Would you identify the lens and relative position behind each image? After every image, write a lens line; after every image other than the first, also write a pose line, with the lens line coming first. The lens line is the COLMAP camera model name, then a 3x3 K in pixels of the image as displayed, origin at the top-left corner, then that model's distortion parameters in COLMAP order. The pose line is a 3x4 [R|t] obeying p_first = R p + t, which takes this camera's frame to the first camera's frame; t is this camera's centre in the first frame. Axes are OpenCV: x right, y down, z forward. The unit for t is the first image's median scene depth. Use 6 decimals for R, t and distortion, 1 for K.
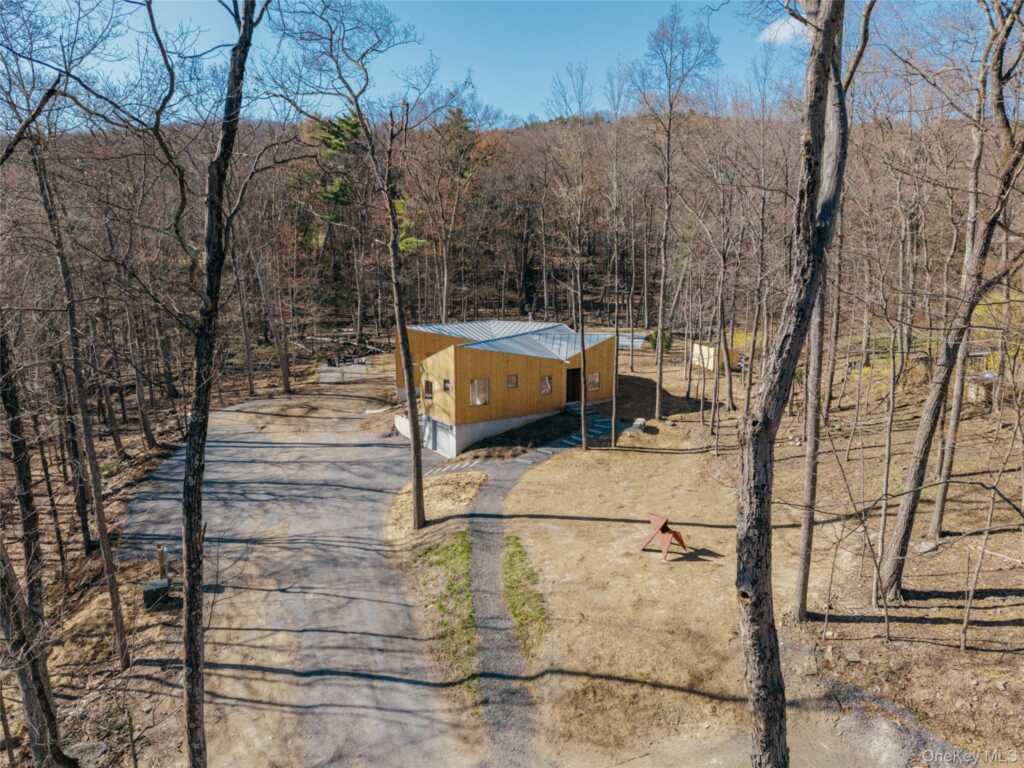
lens RADIAL K [[713.5, 0, 505.6], [0, 713.5, 382.3], [0, 0, 1]] dist [0.004770, 0.000169]
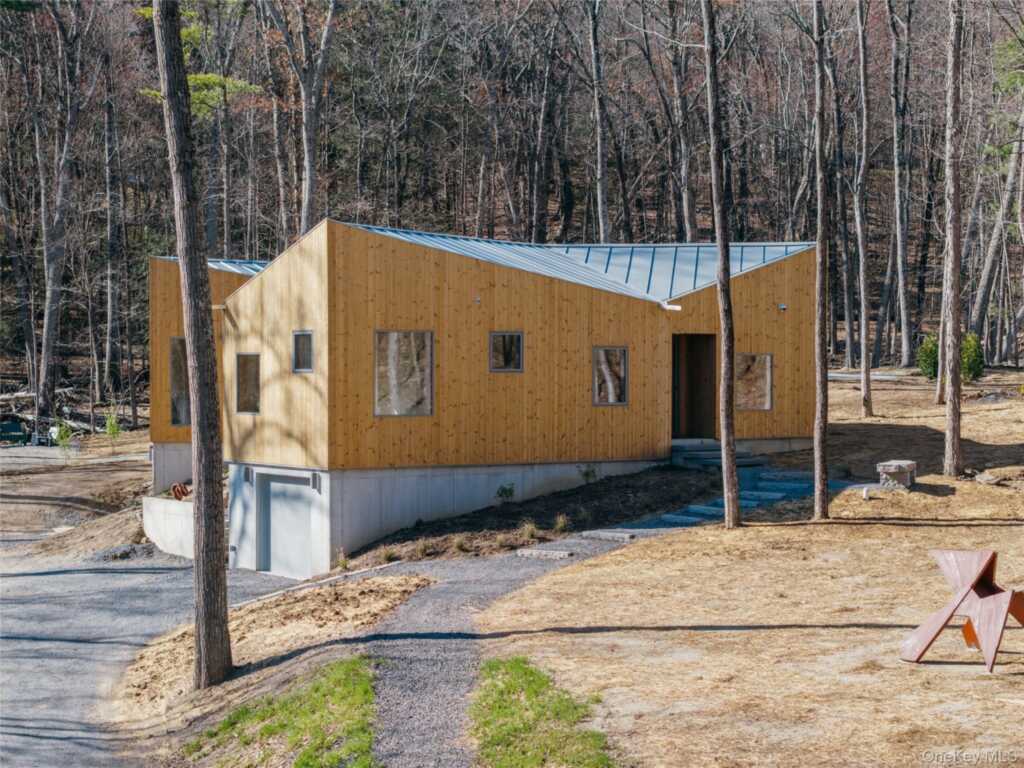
lens RADIAL K [[2146.3, 0, 514.0], [0, 2146.3, 383.8], [0, 0, 1]] dist [-0.150294, 0.000000]
pose [[0.999908, -0.000398, 0.013587, 0.000129], [0.002421, 0.988808, -0.149176, 0.163818], [-0.013375, 0.149195, 0.988717, 0.035499]]
